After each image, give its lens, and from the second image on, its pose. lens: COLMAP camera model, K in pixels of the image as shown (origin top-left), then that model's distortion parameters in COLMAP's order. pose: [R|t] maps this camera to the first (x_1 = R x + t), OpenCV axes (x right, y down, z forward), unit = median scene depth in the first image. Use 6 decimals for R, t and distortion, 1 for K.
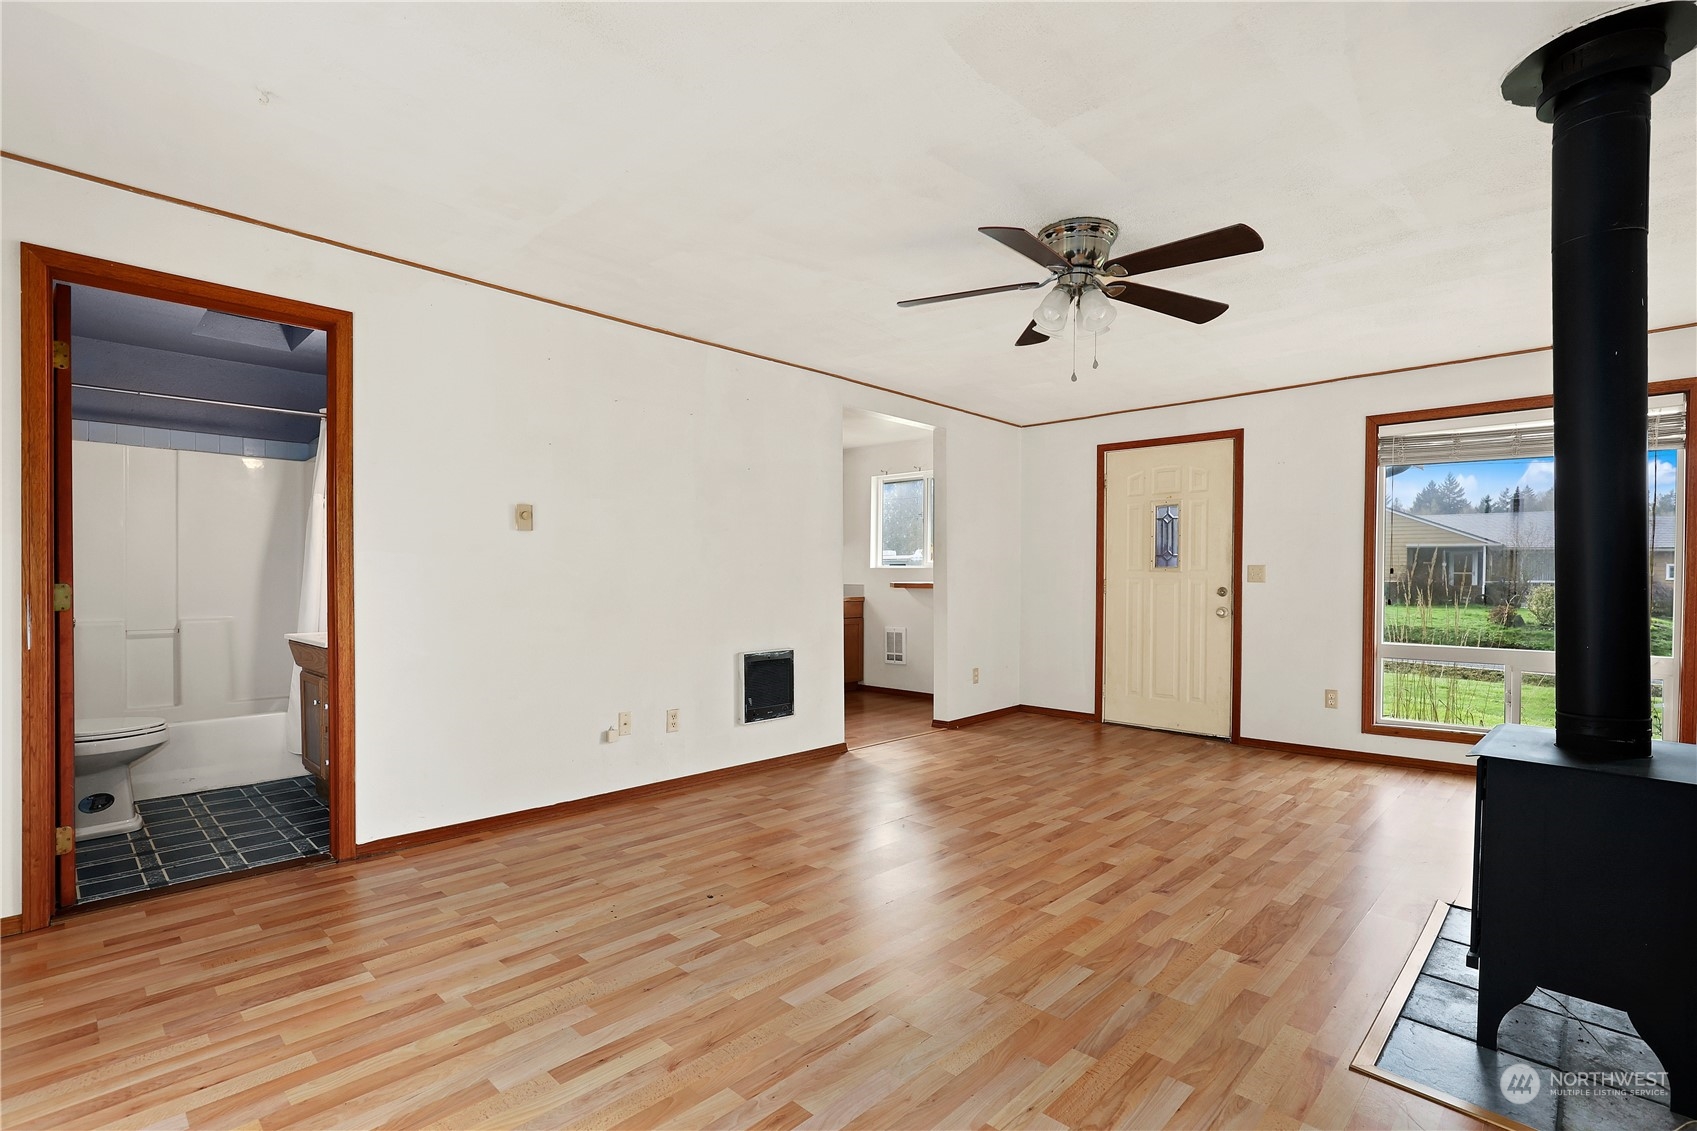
lens RADIAL K [[792.0, 0, 857.3], [0, 792.0, 586.6], [0, 0, 1]] dist [-0.022715, 0.000117]
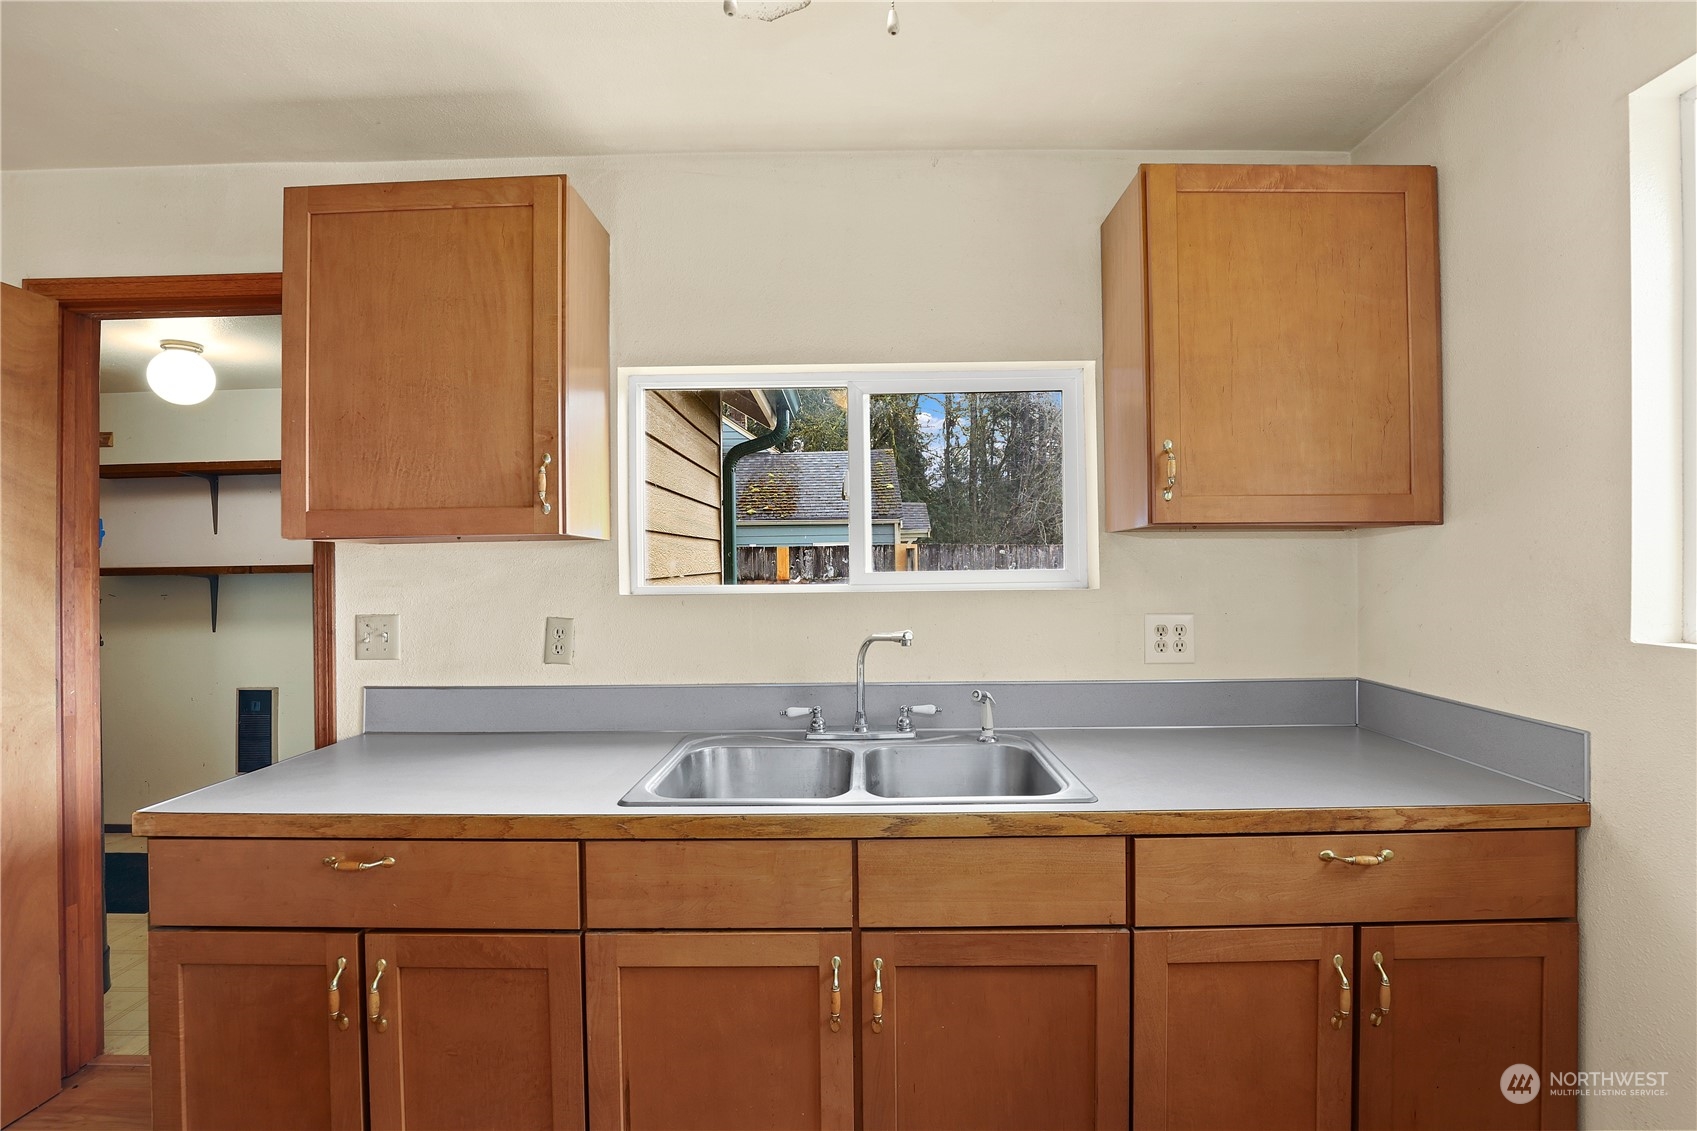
lens RADIAL K [[777.3, 0, 848.5], [0, 777.3, 565.5], [0, 0, 1]] dist [-0.028707, -0.000086]
pose [[0.677821, -0.004703, -0.735212, 0.038803], [0.000551, 0.999983, -0.005889, -0.075219], [0.735227, 0.003587, 0.677812, 1.503296]]
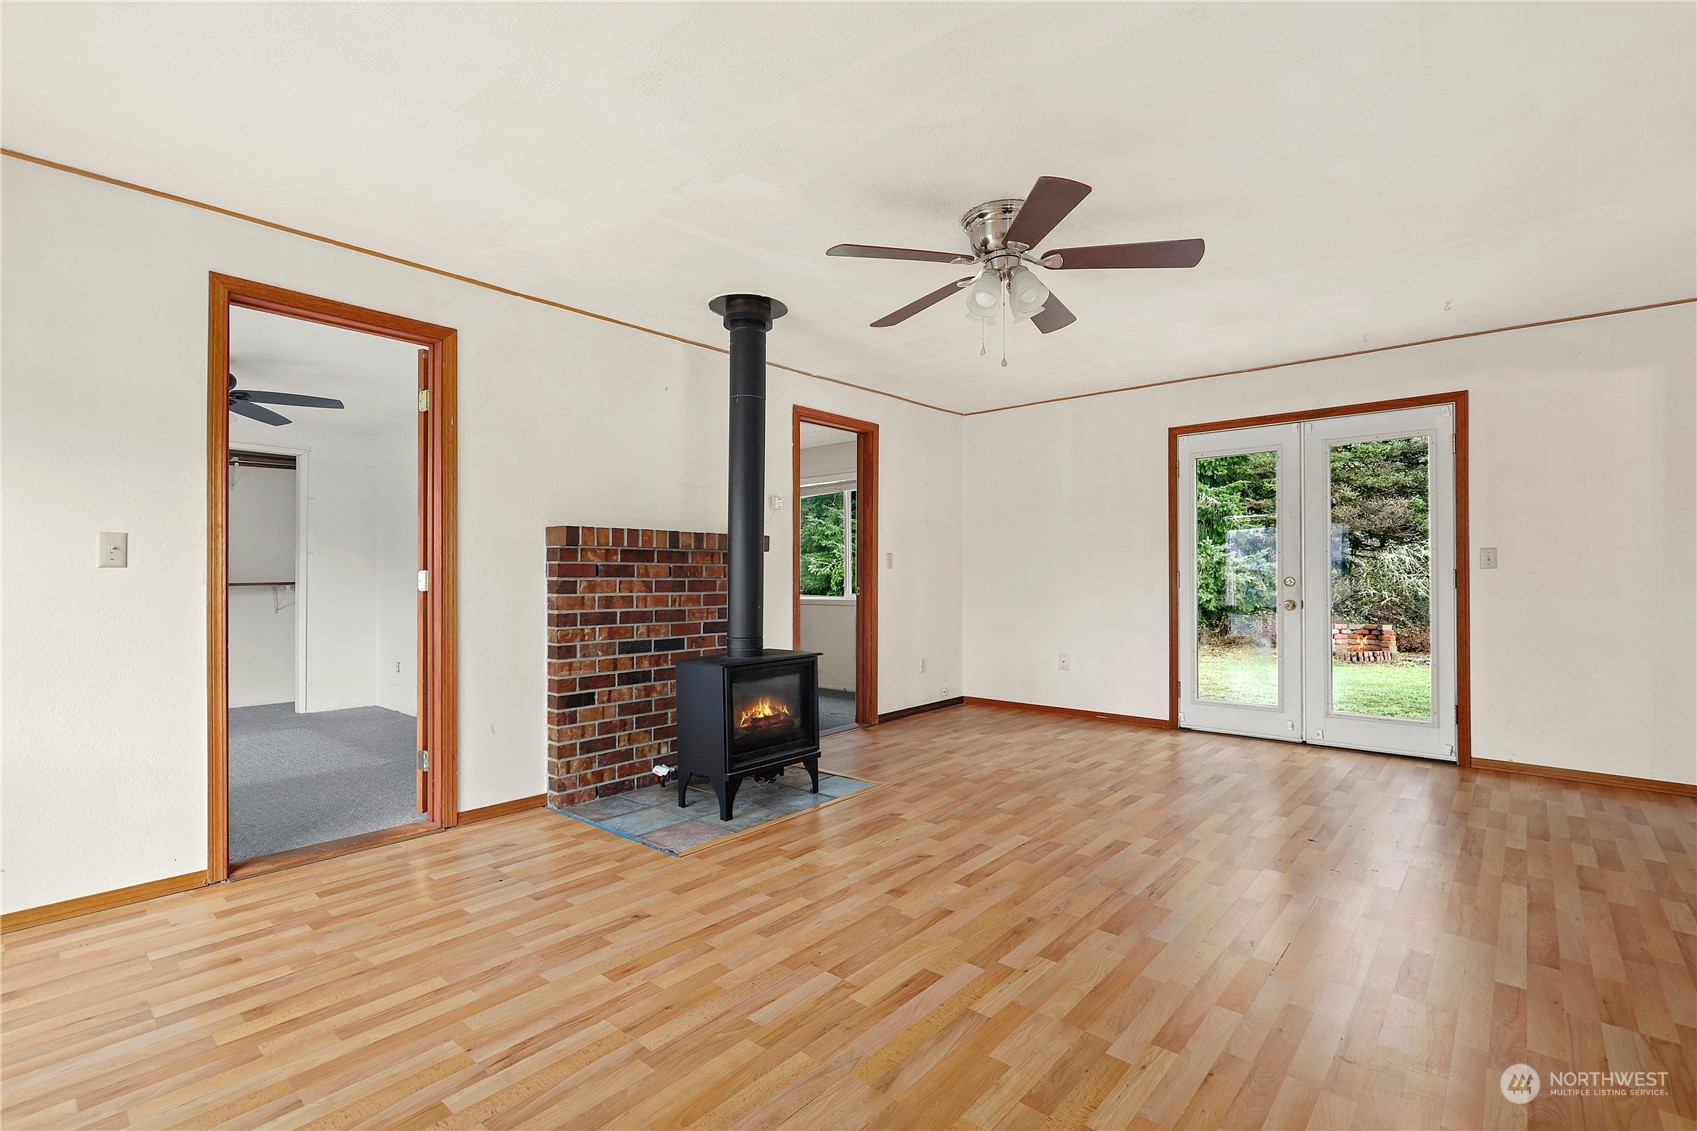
lens RADIAL K [[775.1, 0, 856.8], [0, 775.1, 576.1], [0, 0, 1]] dist [-0.000436, -0.000251]
pose [[-0.998859, 0.000670, -0.047742, 0.368389], [0.000025, 0.999909, 0.013501, -0.009911], [0.047747, 0.013485, -0.998768, 1.434430]]
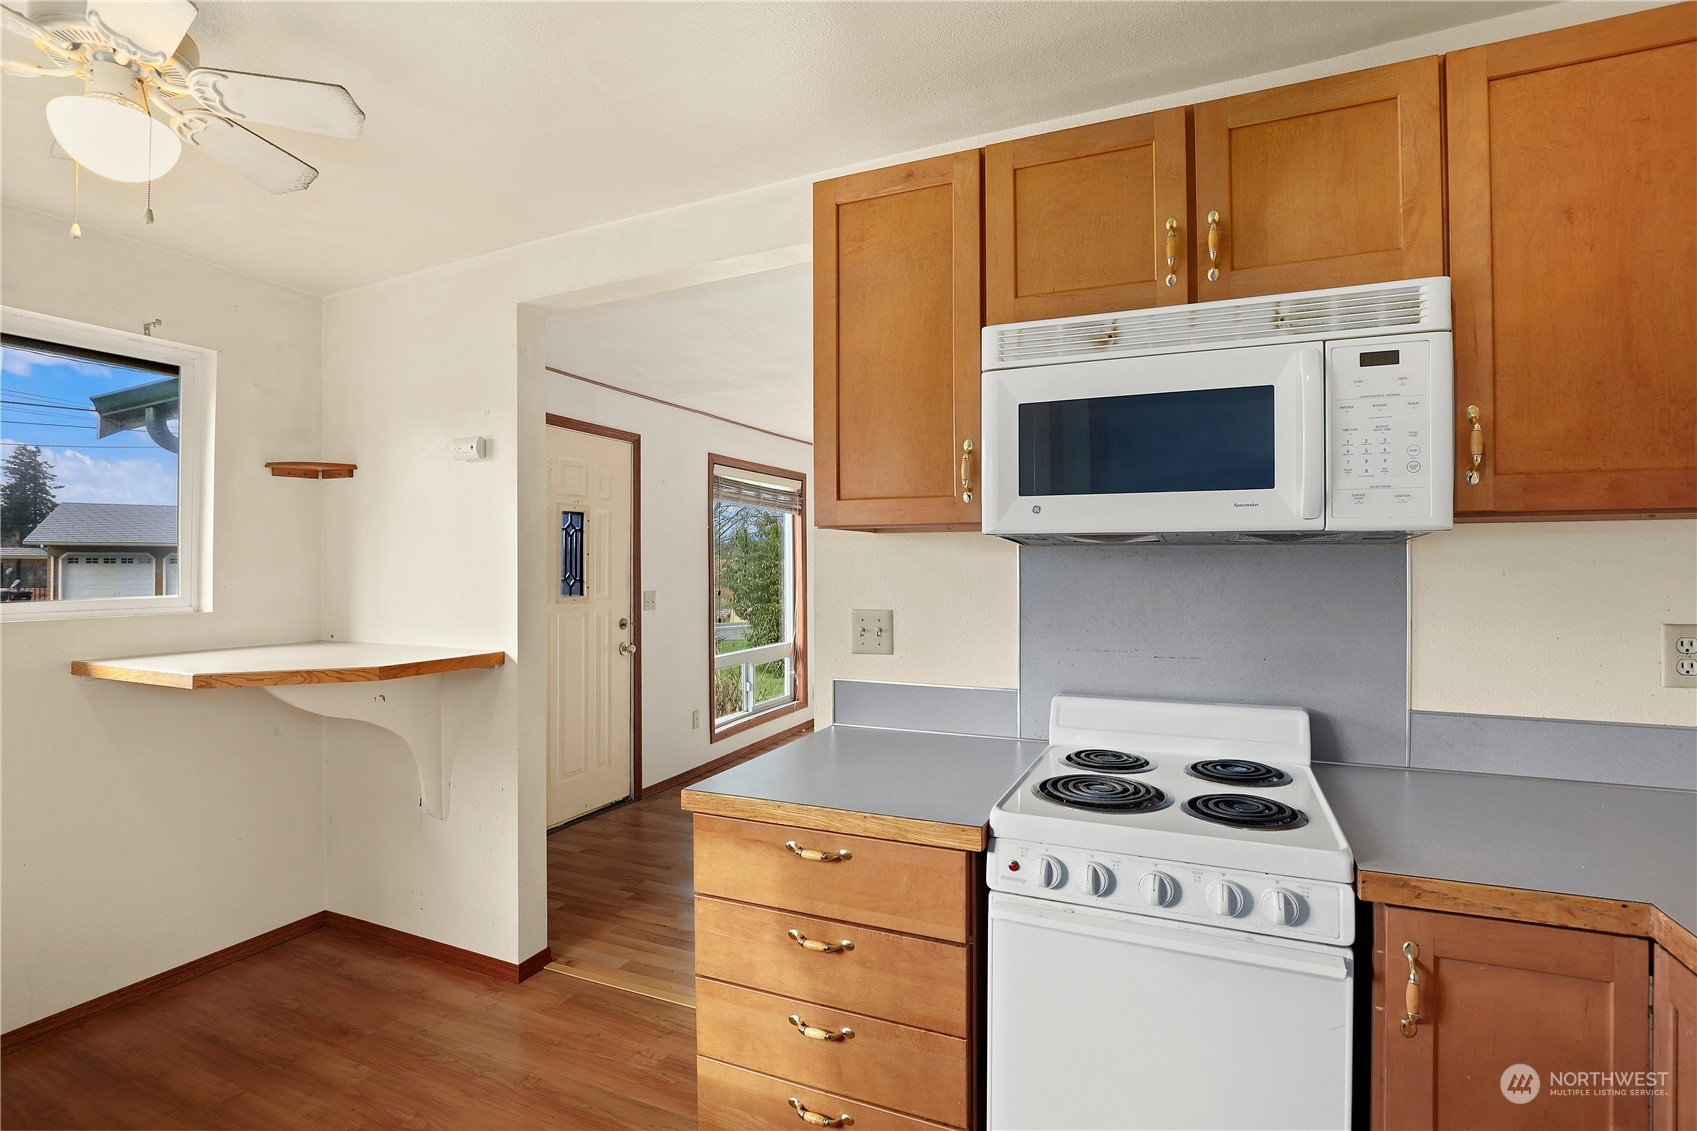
lens RADIAL K [[791.3, 0, 851.8], [0, 791.3, 571.0], [0, 0, 1]] dist [-0.029461, 0.000284]
pose [[-0.339891, -0.005193, 0.940451, -0.552215], [0.017737, 0.999771, 0.011931, -0.075597], [-0.940298, 0.020736, -0.339721, 1.449831]]
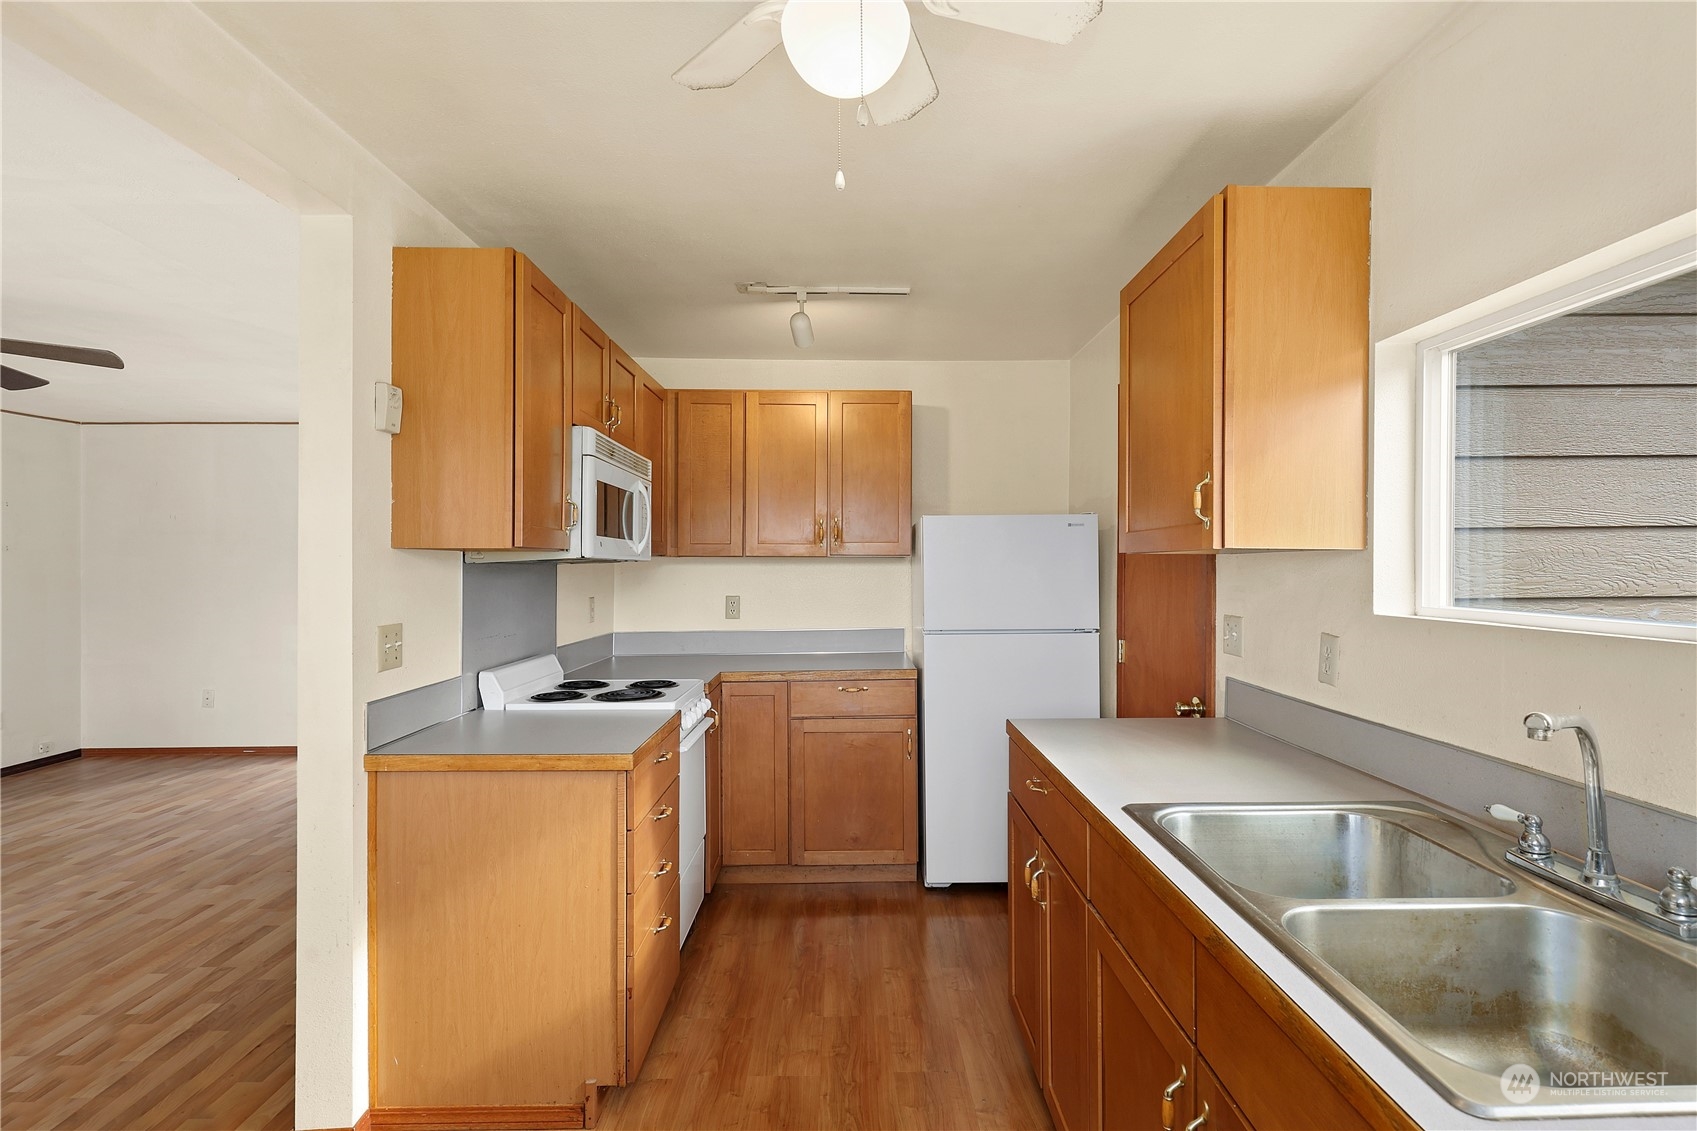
lens RADIAL K [[785.9, 0, 865.3], [0, 785.9, 562.4], [0, 0, 1]] dist [-0.000011, -0.000612]
pose [[-0.707681, 0.002796, -0.706526, 0.066925], [-0.003342, 0.999968, 0.007305, -0.089353], [0.706524, 0.007530, -0.707649, 1.835790]]
